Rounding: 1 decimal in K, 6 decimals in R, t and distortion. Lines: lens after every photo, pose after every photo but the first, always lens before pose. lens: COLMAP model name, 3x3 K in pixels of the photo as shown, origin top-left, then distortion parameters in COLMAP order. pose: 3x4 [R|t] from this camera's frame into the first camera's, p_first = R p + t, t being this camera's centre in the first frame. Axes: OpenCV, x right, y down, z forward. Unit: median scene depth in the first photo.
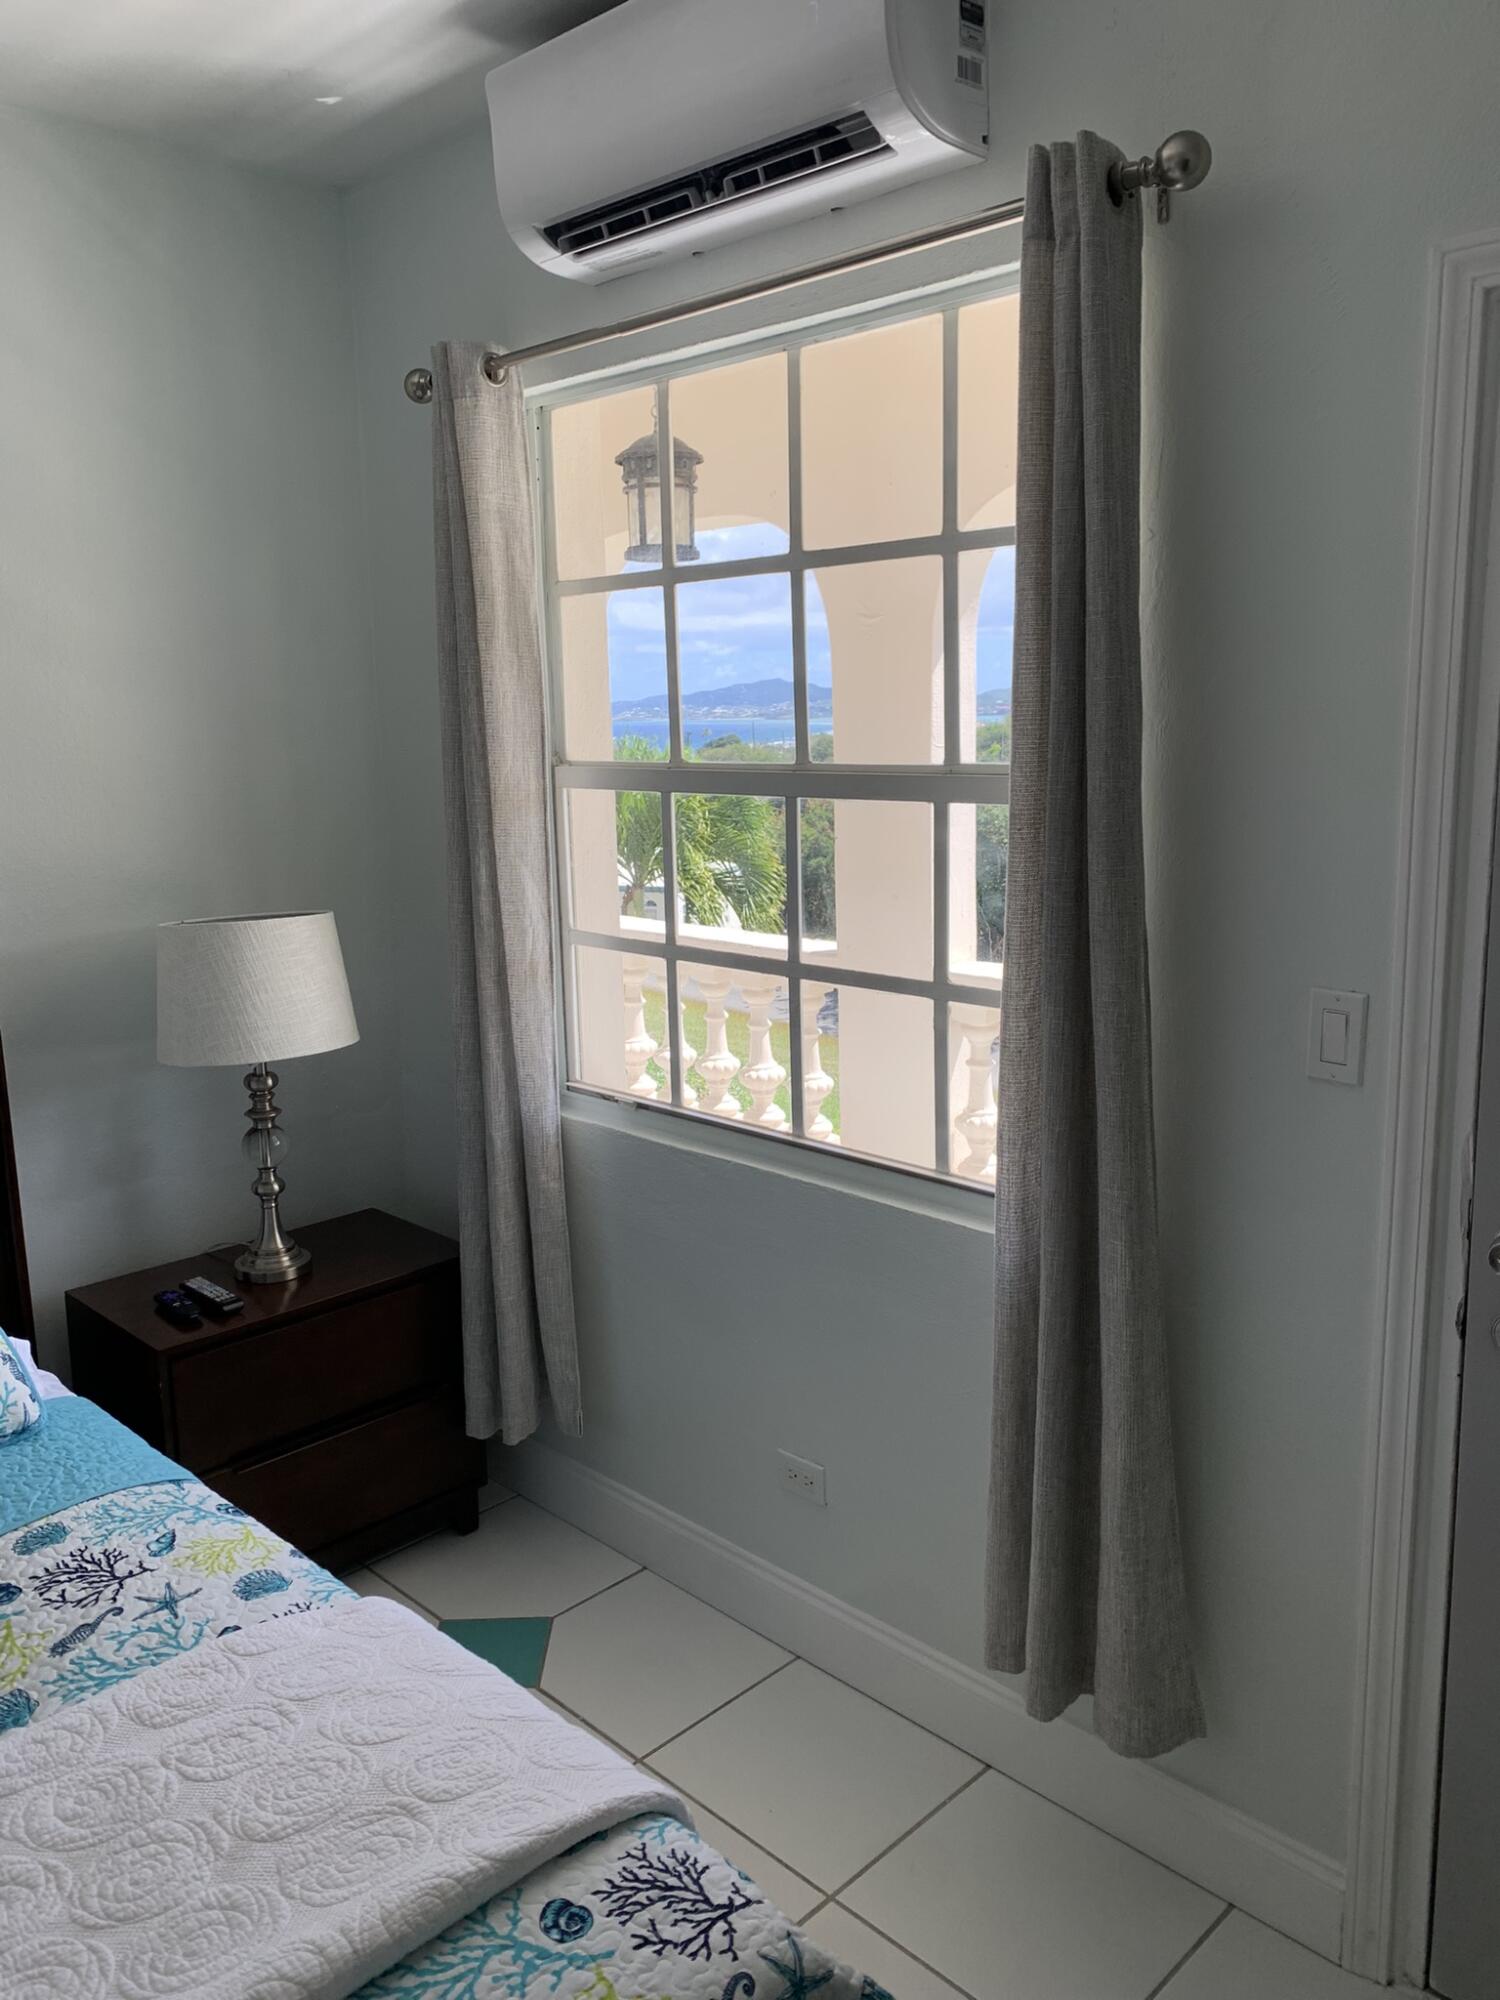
lens RADIAL K [[1548.3, 0, 750.0], [0, 1548.3, 1000.0], [0, 0, 1]] dist [0.029925, -0.002684]
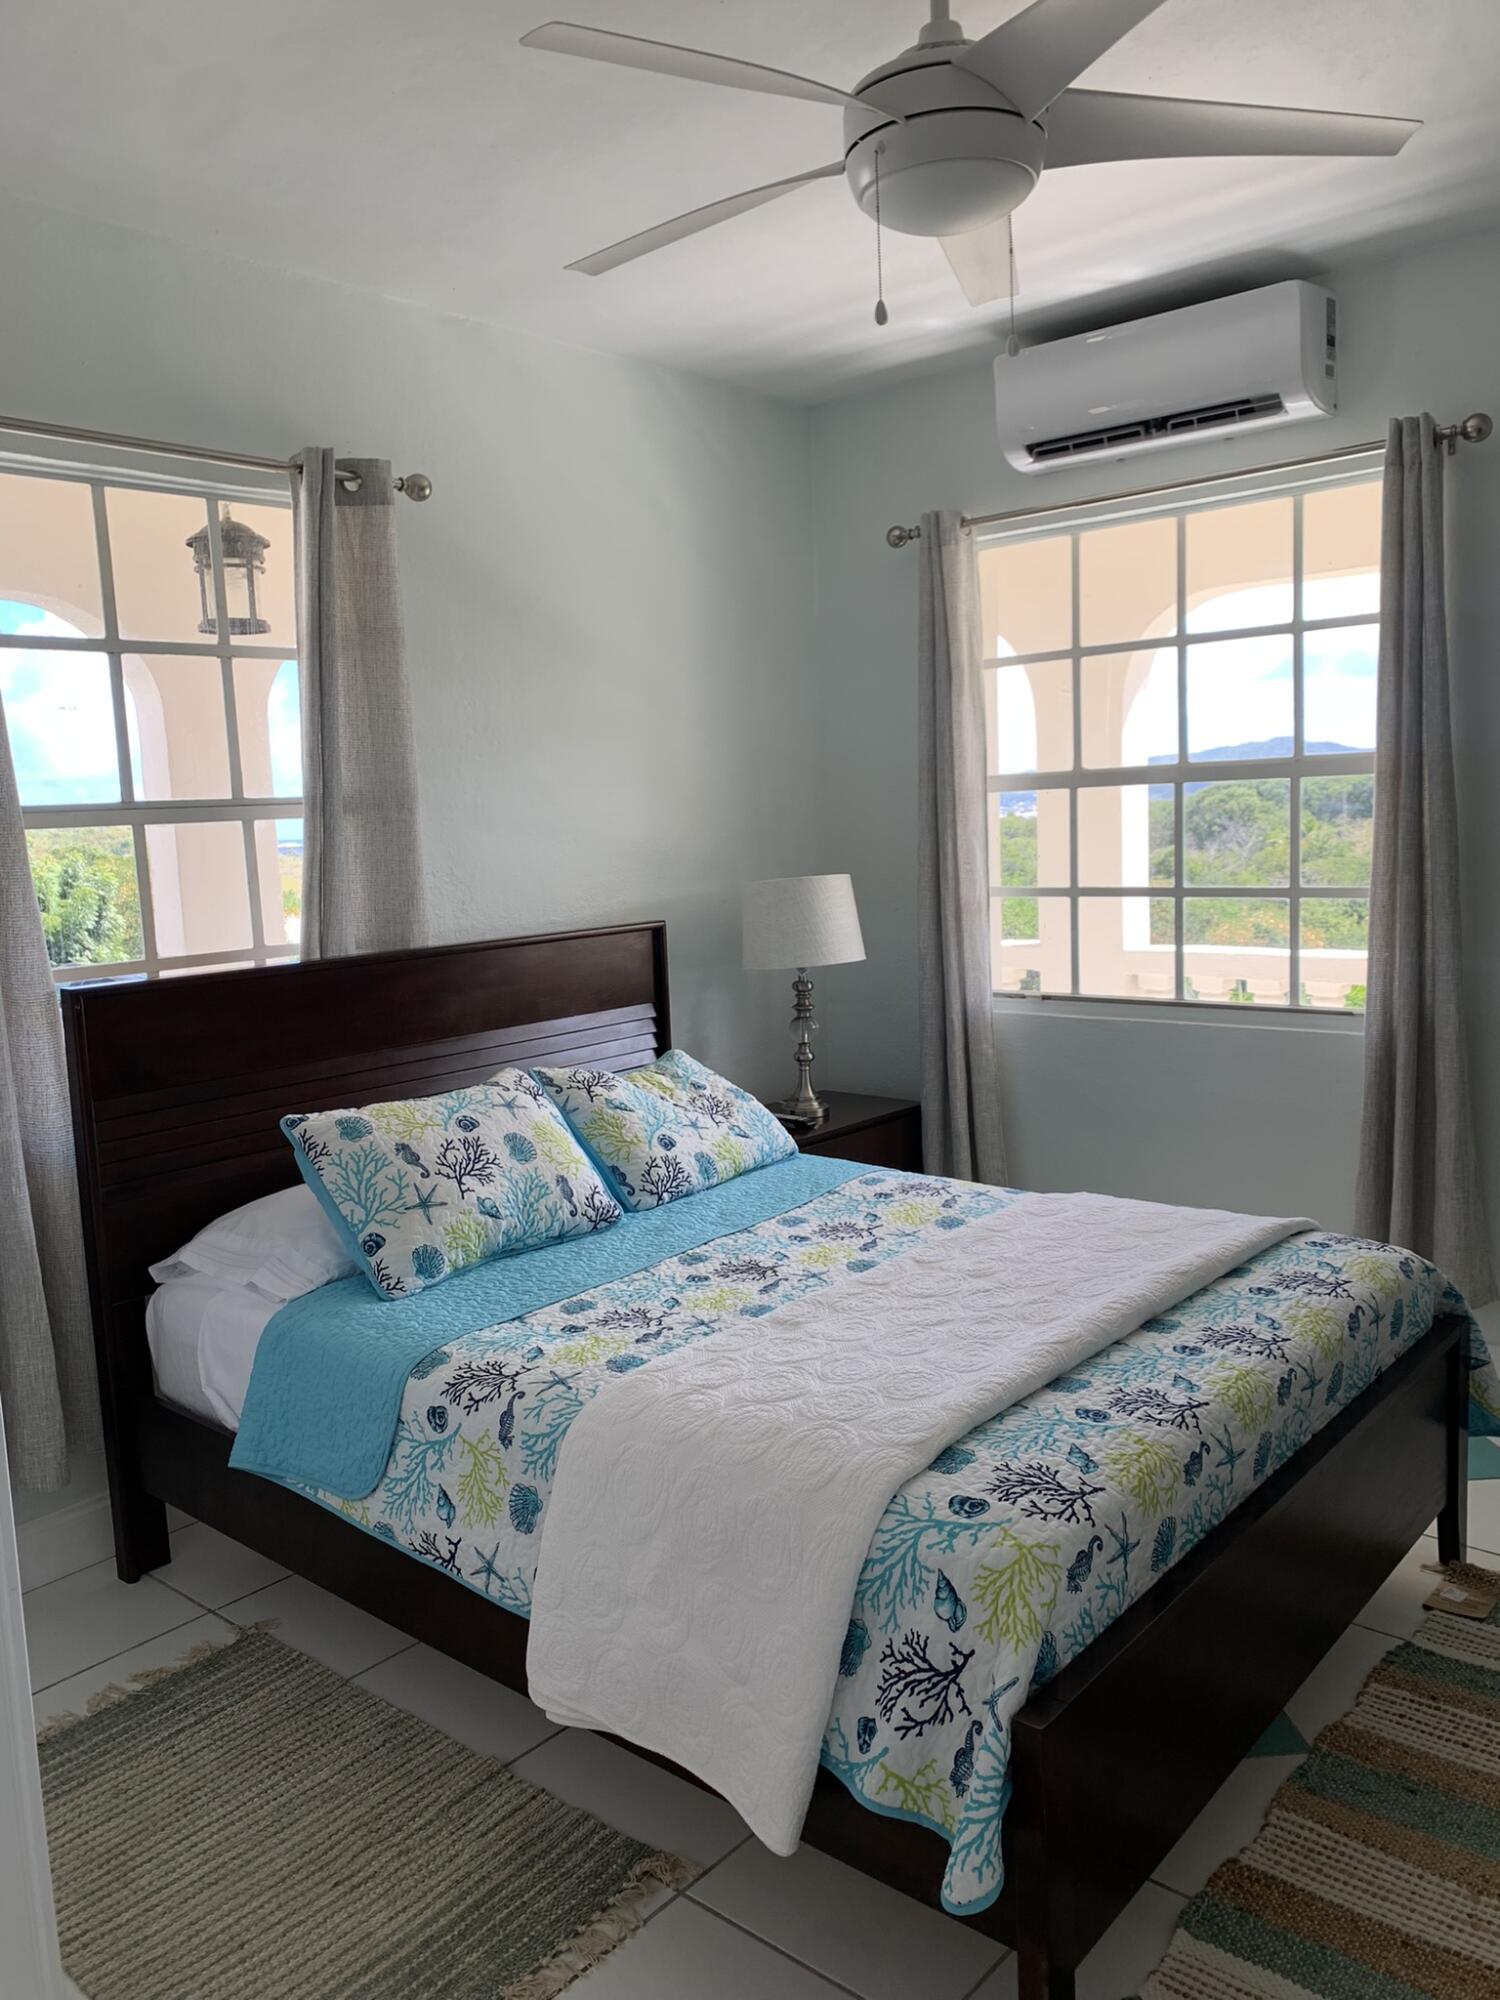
lens RADIAL K [[1504.1, 0, 747.9], [0, 1504.1, 1049.3], [0, 0, 1]] dist [0.004633, -0.005426]
pose [[0.997157, -0.023533, 0.071581, -0.510290], [0.026387, 0.998883, -0.039194, 0.184566], [-0.070579, 0.040972, 0.996664, -0.501285]]
